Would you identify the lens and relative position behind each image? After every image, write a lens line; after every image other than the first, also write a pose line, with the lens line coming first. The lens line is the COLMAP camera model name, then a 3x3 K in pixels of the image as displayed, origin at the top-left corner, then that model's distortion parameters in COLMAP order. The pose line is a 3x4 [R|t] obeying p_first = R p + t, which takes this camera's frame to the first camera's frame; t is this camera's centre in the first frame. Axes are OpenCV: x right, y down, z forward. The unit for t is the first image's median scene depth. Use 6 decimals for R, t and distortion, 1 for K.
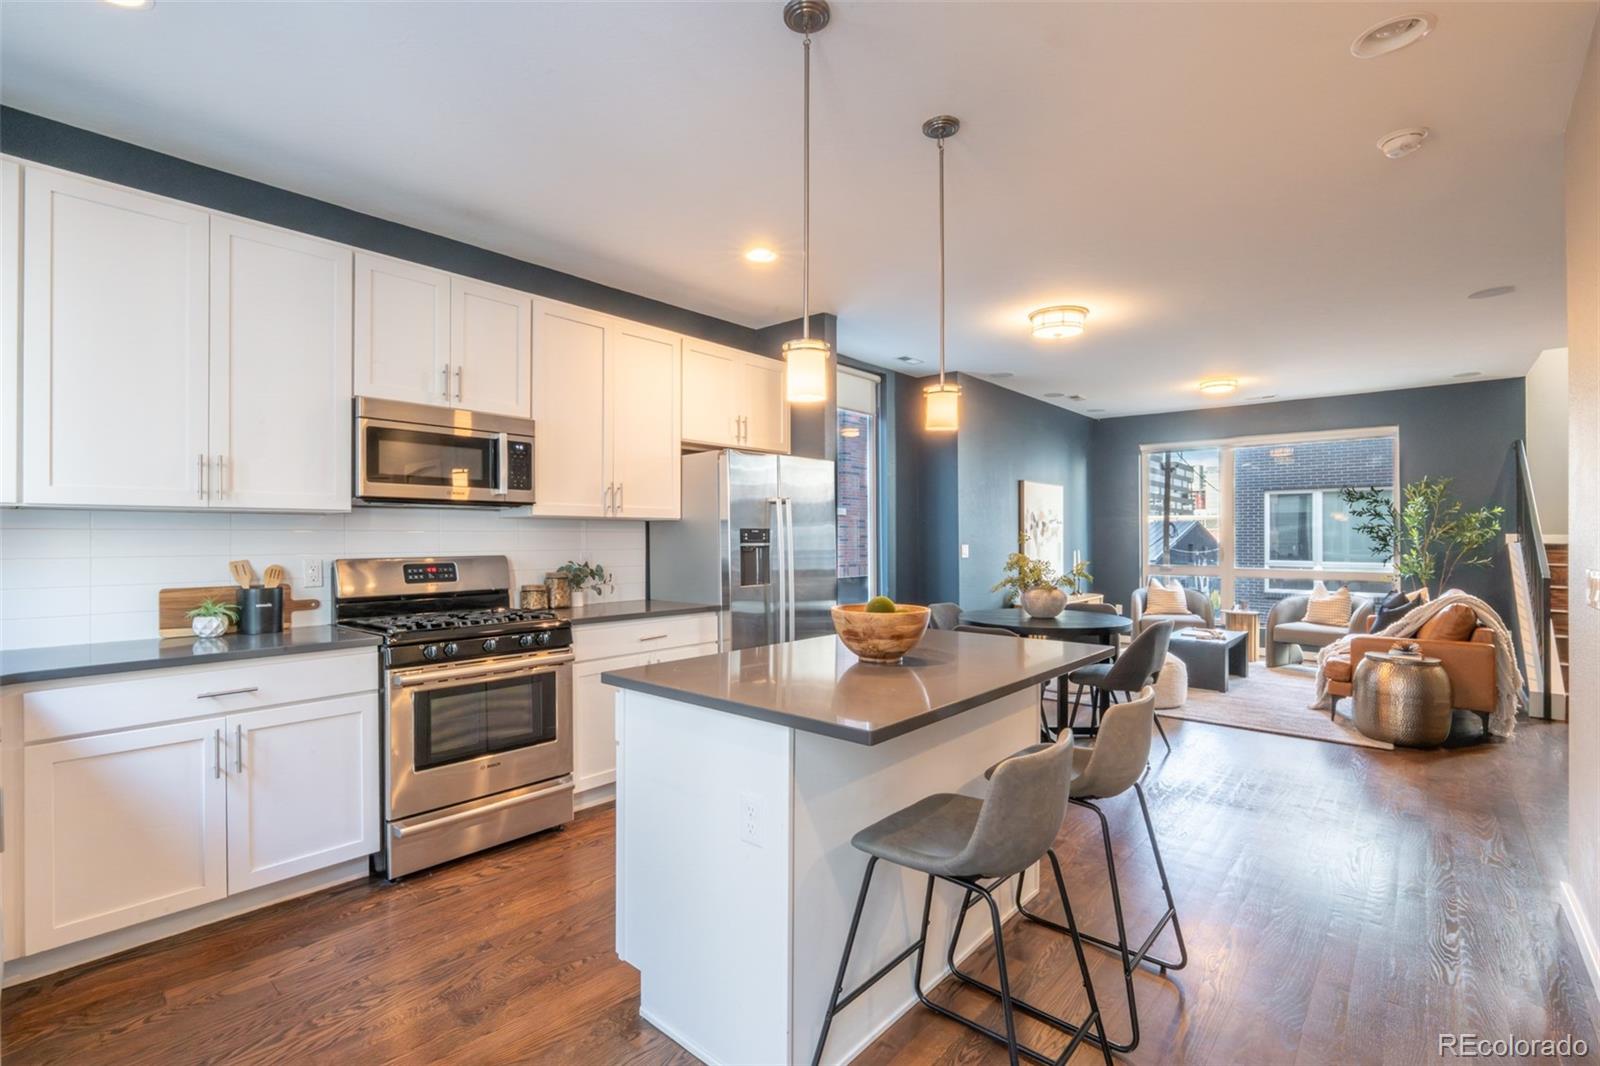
lens RADIAL K [[722.9, 0, 791.2], [0, 722.9, 533.3], [0, 0, 1]] dist [-0.011703, 0.001501]
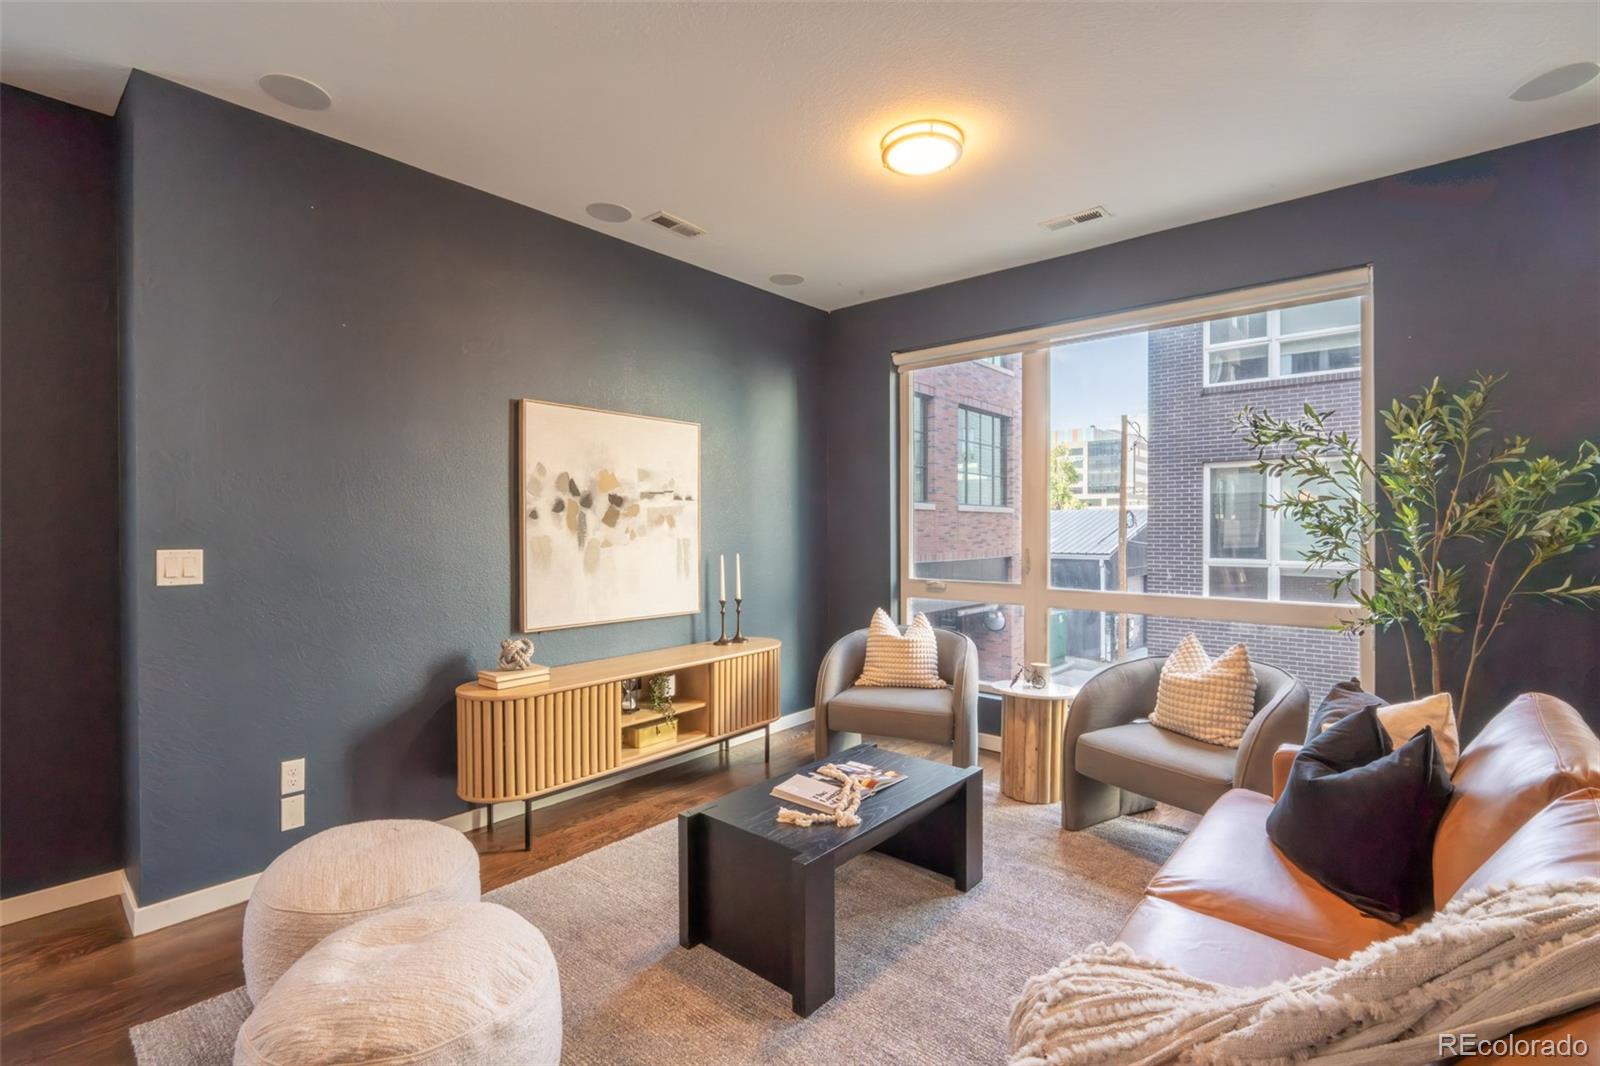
lens RADIAL K [[722.9, 0, 791.2], [0, 722.9, 533.3], [0, 0, 1]] dist [-0.011703, 0.001501]
pose [[0.999973, -0.003059, 0.006630, 0.591093], [0.002977, 0.999920, 0.012257, 0.003957], [-0.006667, -0.012237, 0.999903, 0.681743]]
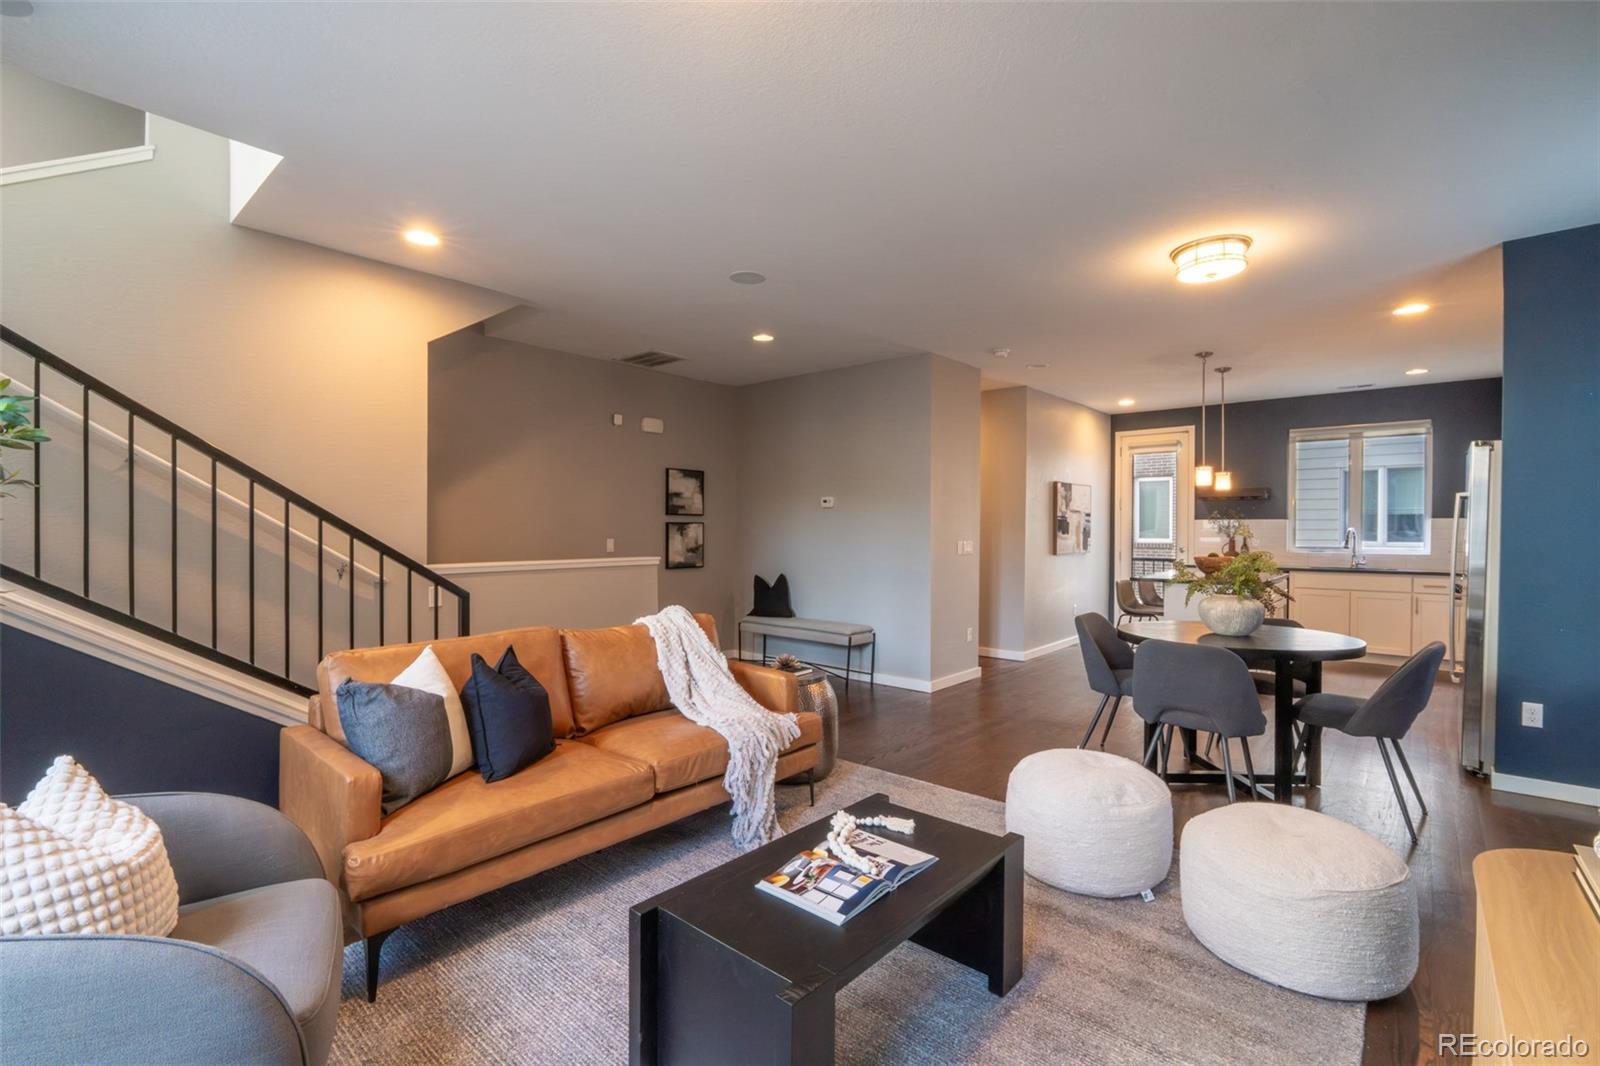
lens RADIAL K [[722.9, 0, 791.2], [0, 722.9, 533.3], [0, 0, 1]] dist [-0.011703, 0.001501]
pose [[-0.999995, -0.003263, 0.000561, 0.647700], [-0.003263, 0.999994, 0.001533, 0.006114], [-0.000566, 0.001531, -0.999999, 1.397555]]
